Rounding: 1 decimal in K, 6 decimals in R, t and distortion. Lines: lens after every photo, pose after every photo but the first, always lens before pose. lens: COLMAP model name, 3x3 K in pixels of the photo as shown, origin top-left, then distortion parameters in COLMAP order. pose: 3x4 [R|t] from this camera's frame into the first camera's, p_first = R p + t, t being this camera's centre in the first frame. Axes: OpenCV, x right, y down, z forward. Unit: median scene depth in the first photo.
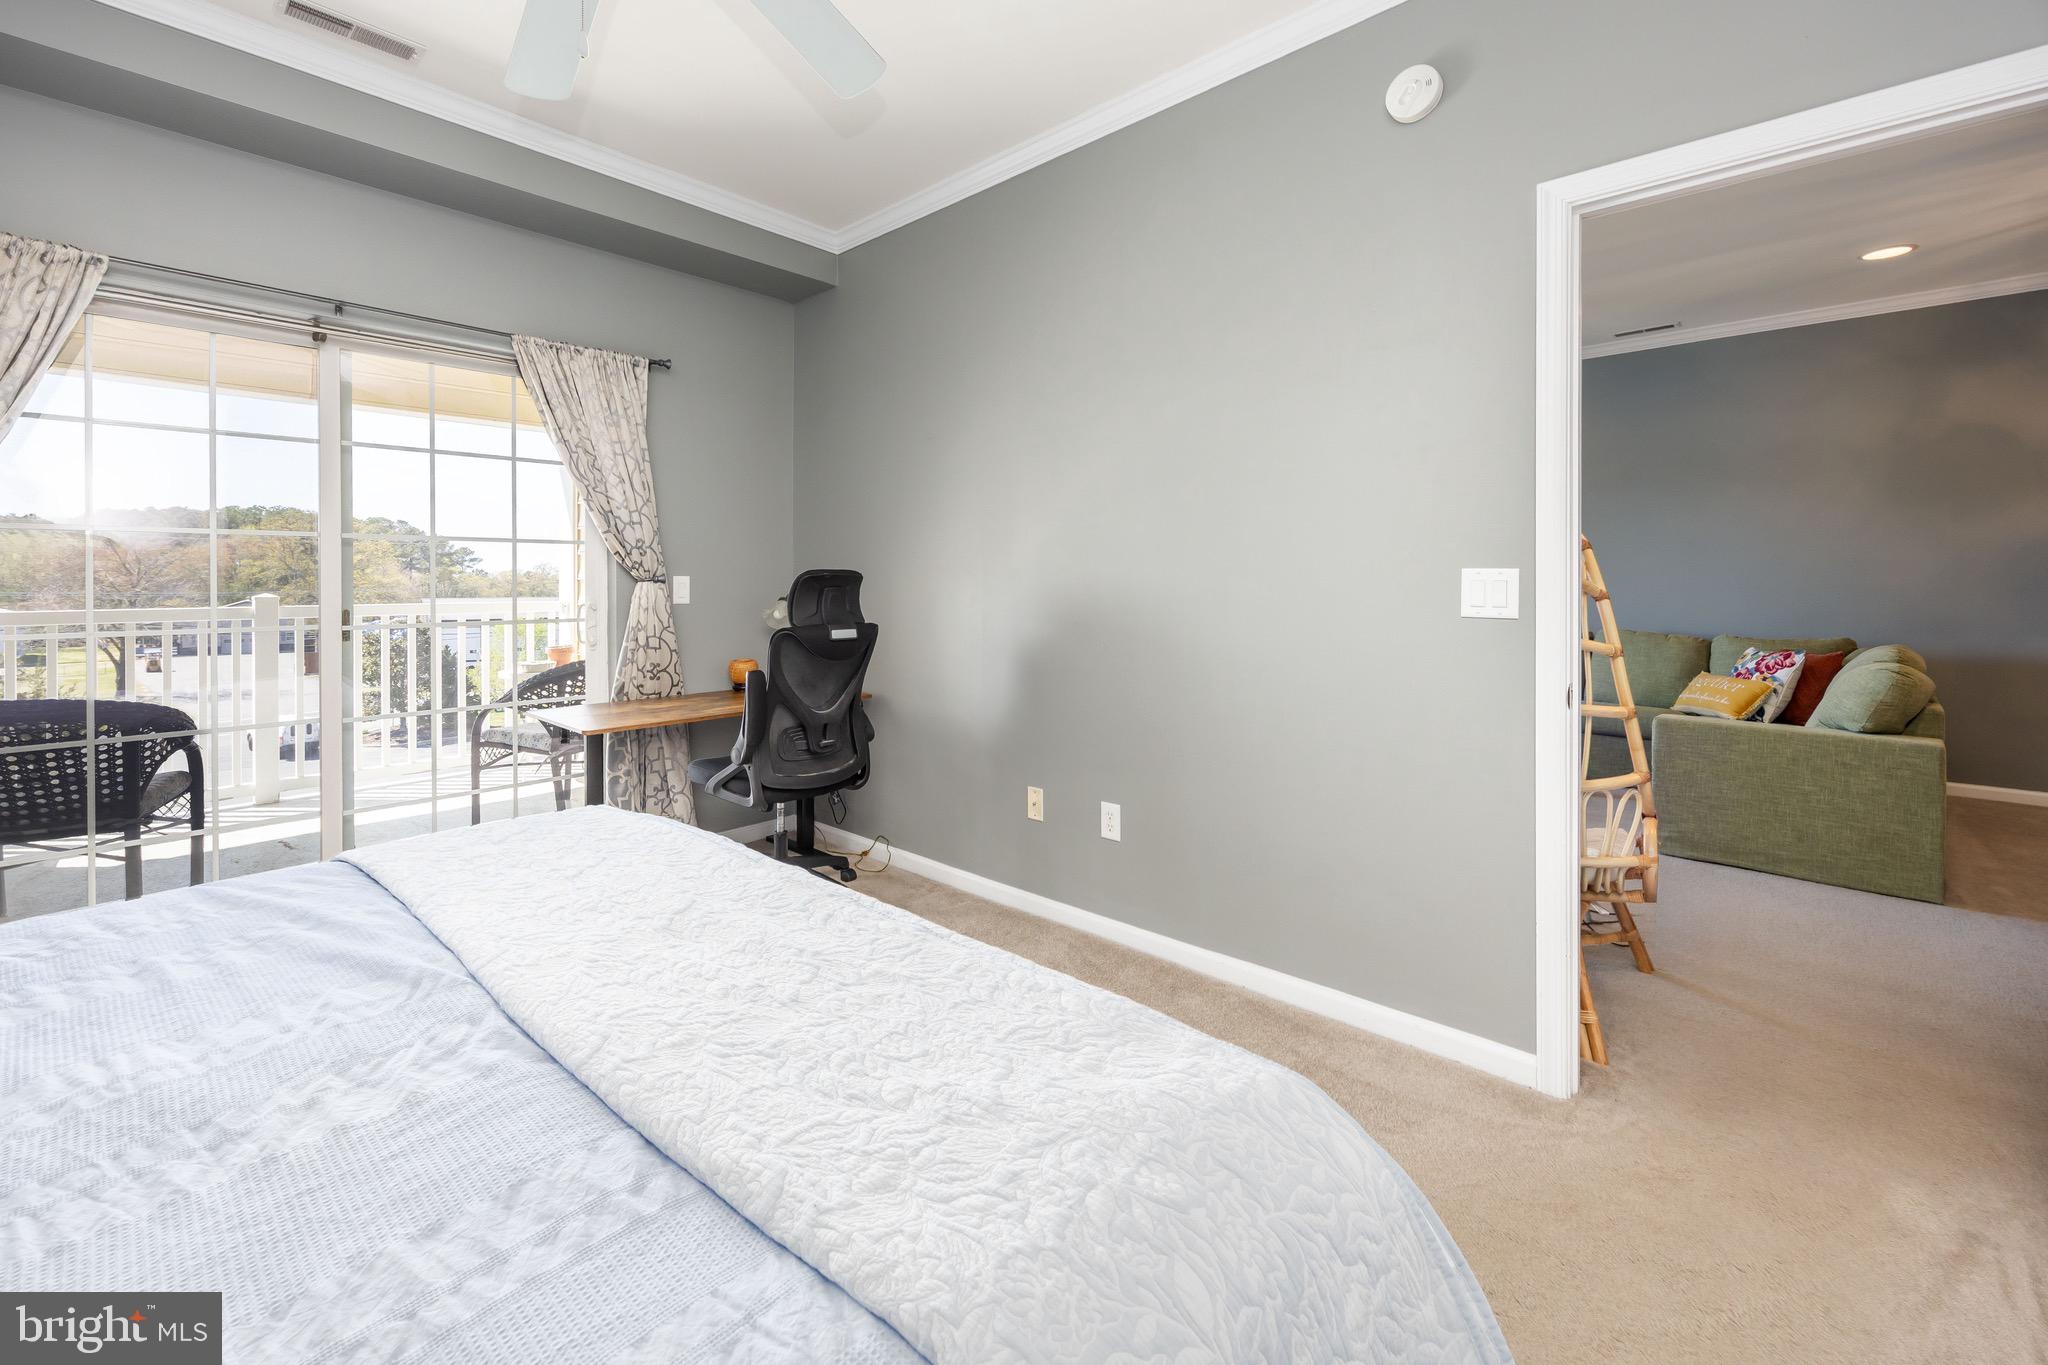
lens RADIAL K [[845.0, 0, 970.7], [0, 845.0, 584.6], [0, 0, 1]] dist [-0.000438, -0.000114]
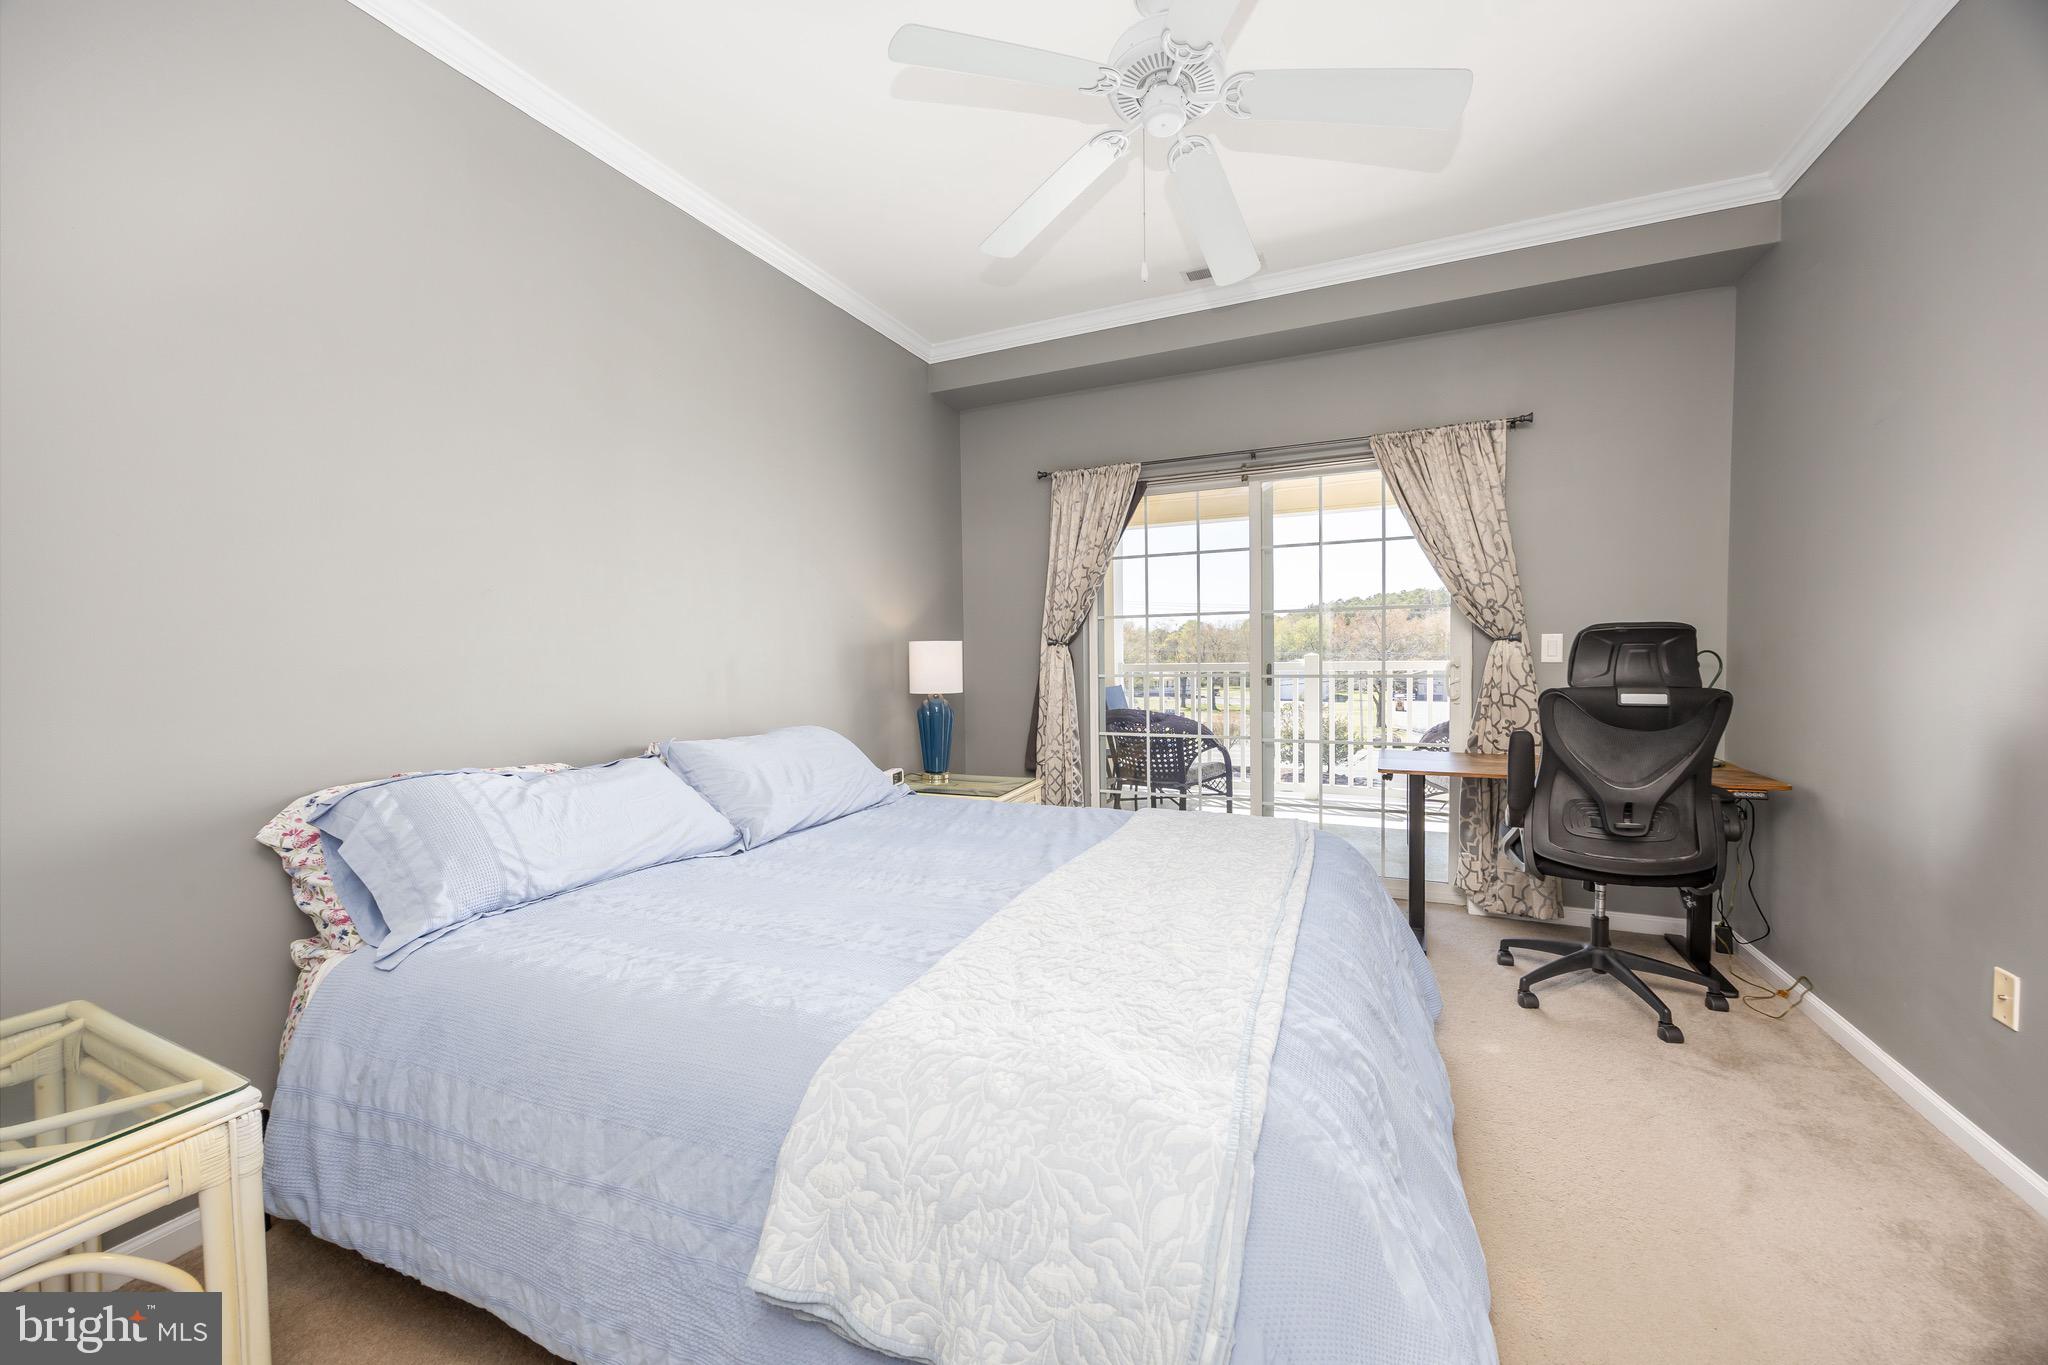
lens RADIAL K [[777.3, 0, 1025.8], [0, 777.3, 679.1], [0, 0, 1]] dist [0.001397, 0.000082]
pose [[0.339062, 0.029964, -0.940287, 0.353029], [0.010620, 0.999307, 0.035675, 0.004672], [0.940704, -0.022082, 0.338509, 0.159734]]
